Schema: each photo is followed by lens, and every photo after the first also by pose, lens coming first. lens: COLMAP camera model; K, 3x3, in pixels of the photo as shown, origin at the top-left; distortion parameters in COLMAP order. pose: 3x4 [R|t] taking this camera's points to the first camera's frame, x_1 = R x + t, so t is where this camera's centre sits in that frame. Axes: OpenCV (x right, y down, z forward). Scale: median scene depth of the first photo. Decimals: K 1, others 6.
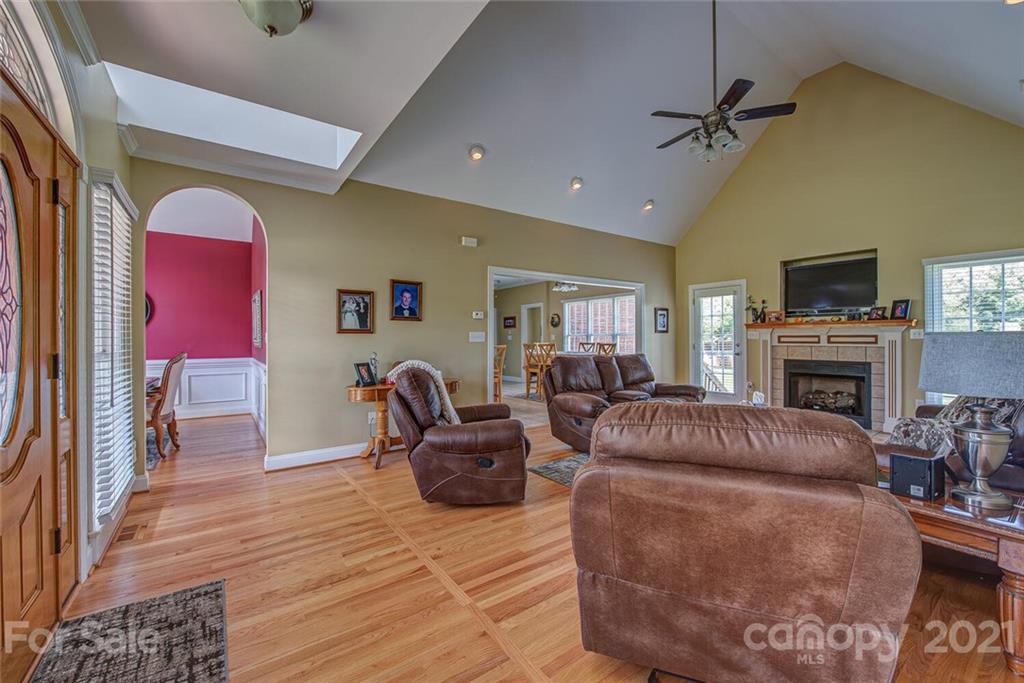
lens RADIAL K [[407.2, 0, 516.6], [0, 407.2, 338.3], [0, 0, 1]] dist [-0.005996, -0.000905]
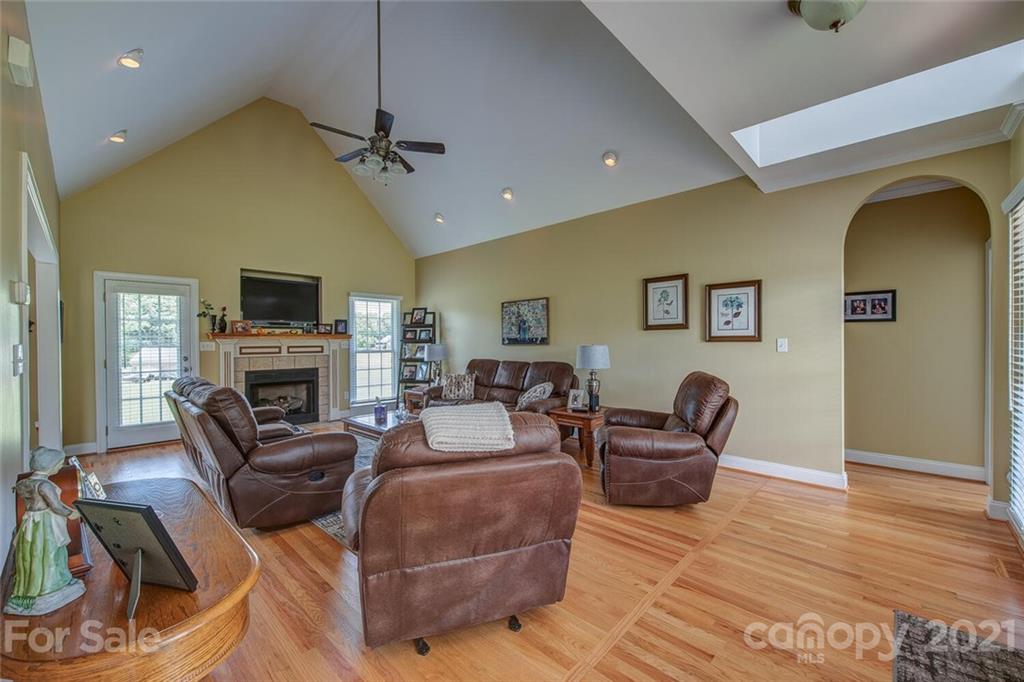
lens RADIAL K [[407.2, 0, 517.0], [0, 407.2, 342.0], [0, 0, 1]] dist [-0.005996, -0.000905]
pose [[-0.176110, 0.002823, 0.984367, -0.428134], [0.008950, 0.999959, -0.001267, -0.011547], [-0.984330, 0.008587, -0.176128, 0.582689]]
